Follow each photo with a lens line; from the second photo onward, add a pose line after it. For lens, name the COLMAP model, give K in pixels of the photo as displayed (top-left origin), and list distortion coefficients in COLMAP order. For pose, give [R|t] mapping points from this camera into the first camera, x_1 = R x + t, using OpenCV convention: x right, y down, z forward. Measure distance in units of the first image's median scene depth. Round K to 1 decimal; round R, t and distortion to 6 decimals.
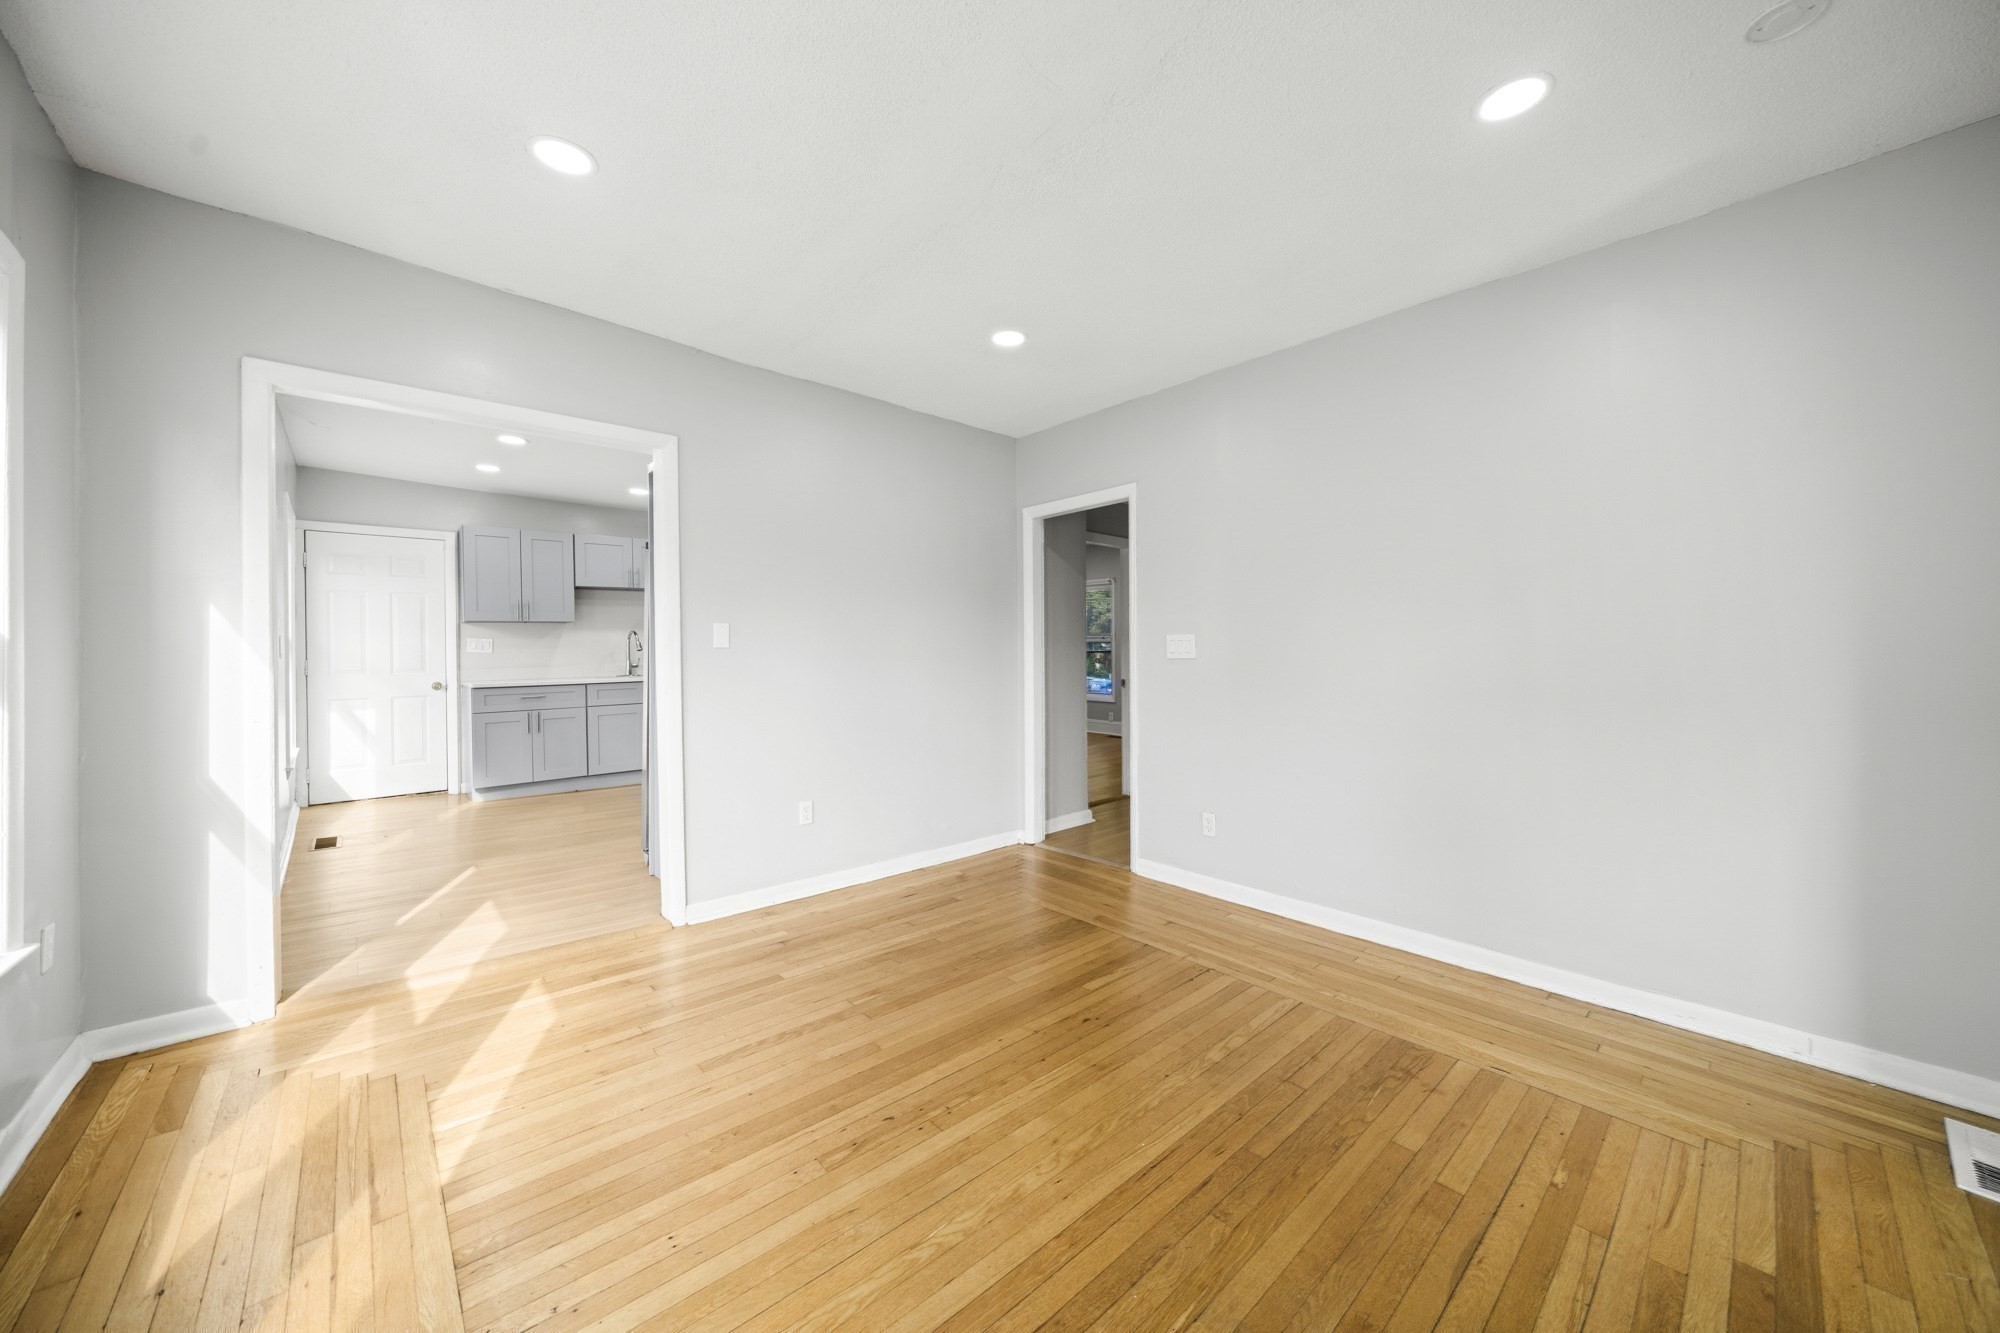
lens RADIAL K [[701.1, 0, 1046.1], [0, 701.1, 656.5], [0, 0, 1]] dist [-0.005876, 0.000518]
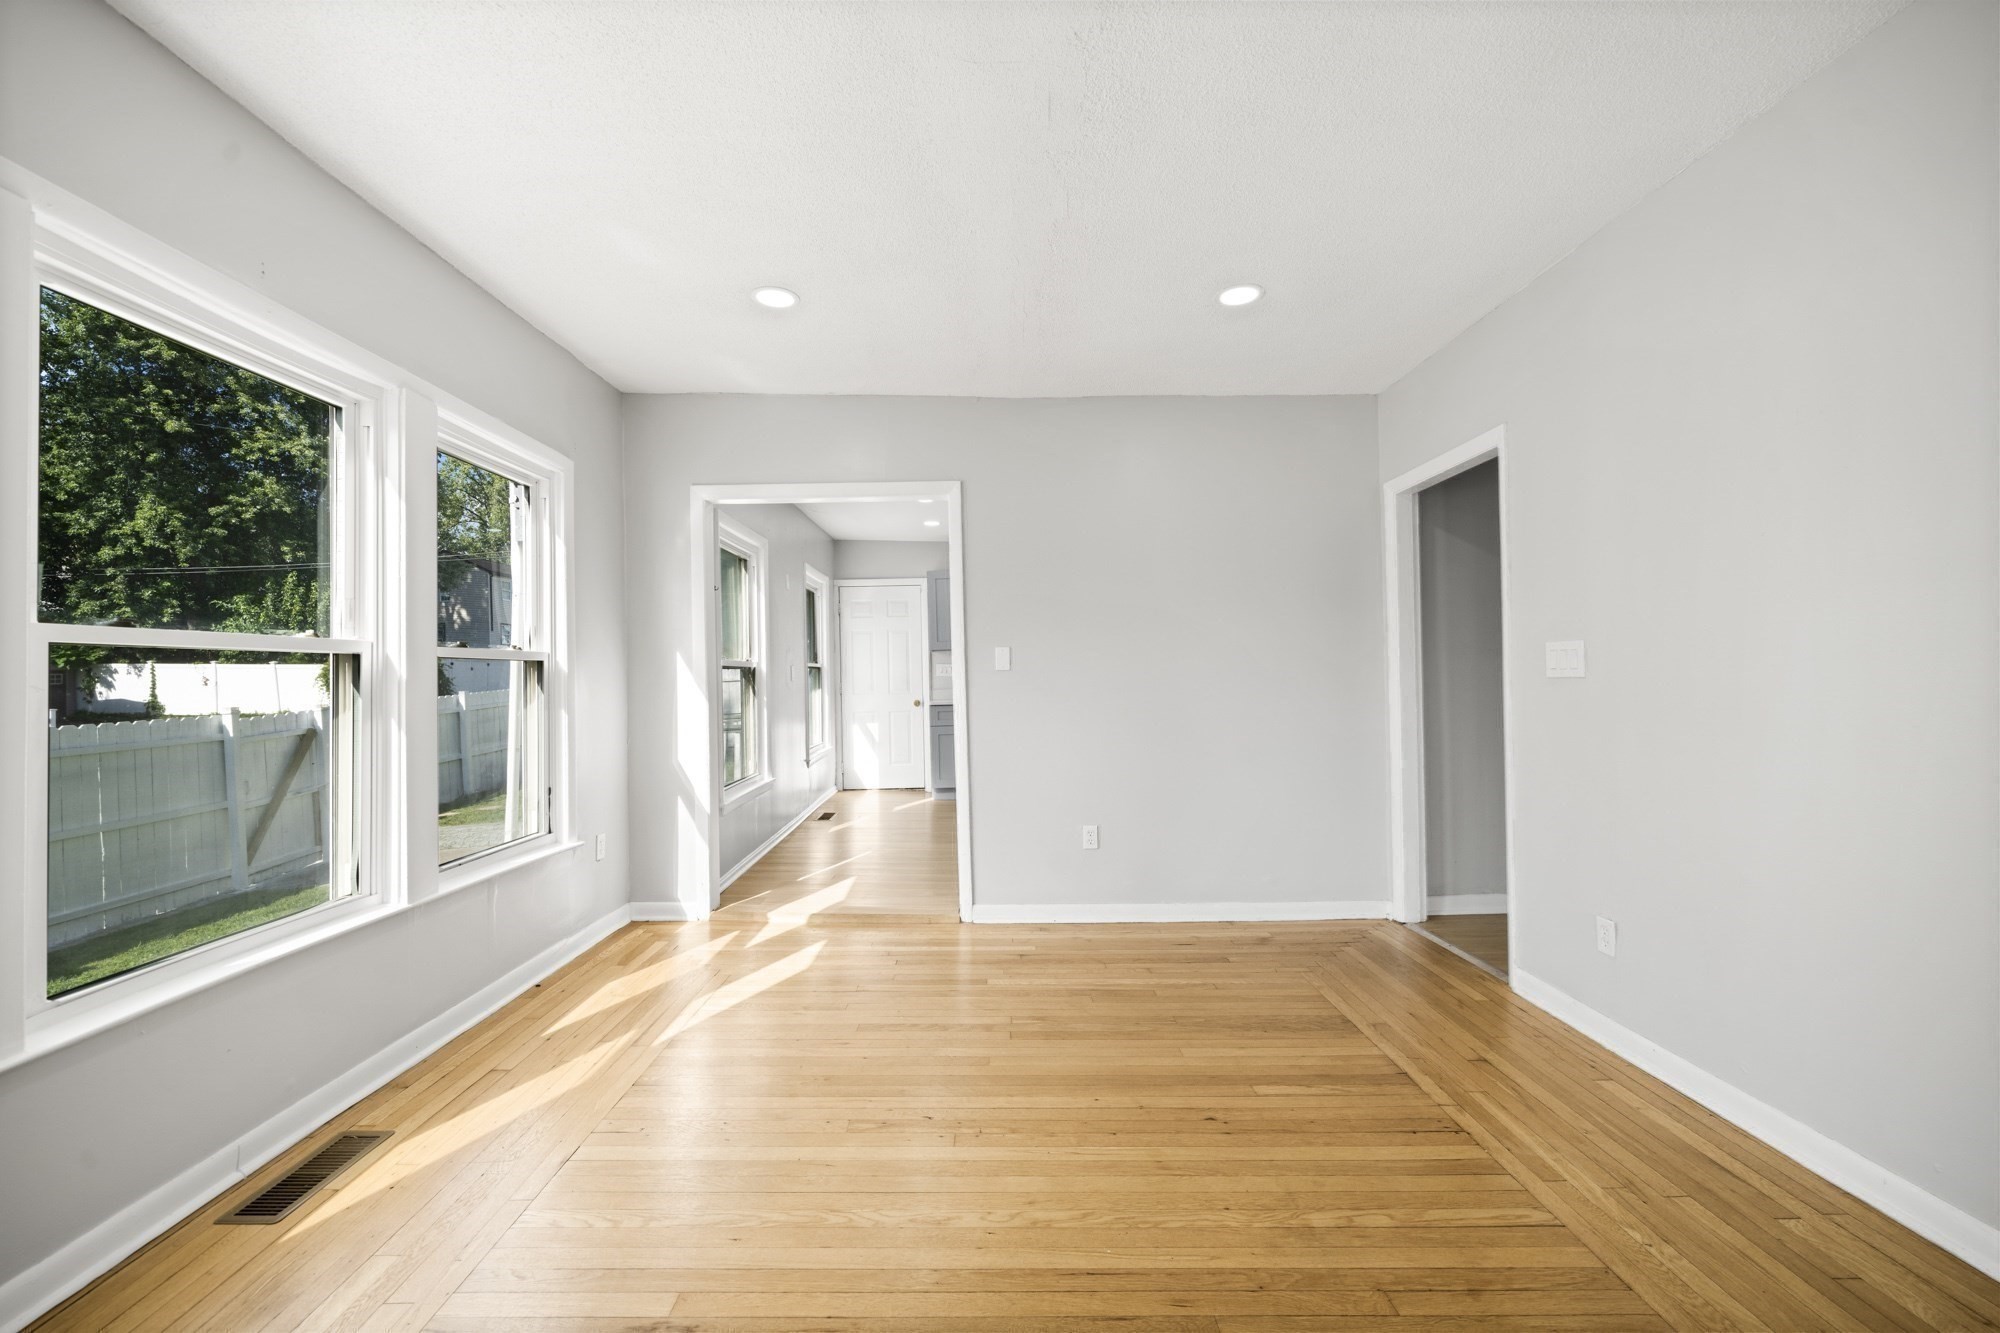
lens RADIAL K [[817.7, 0, 1038.8], [0, 817.7, 671.4], [0, 0, 1]] dist [0.000502, -0.000420]
pose [[0.740971, -0.010647, -0.671452, 0.430339], [0.005074, 0.999935, -0.010257, 0.003979], [0.671518, 0.004193, 0.740977, 0.119209]]
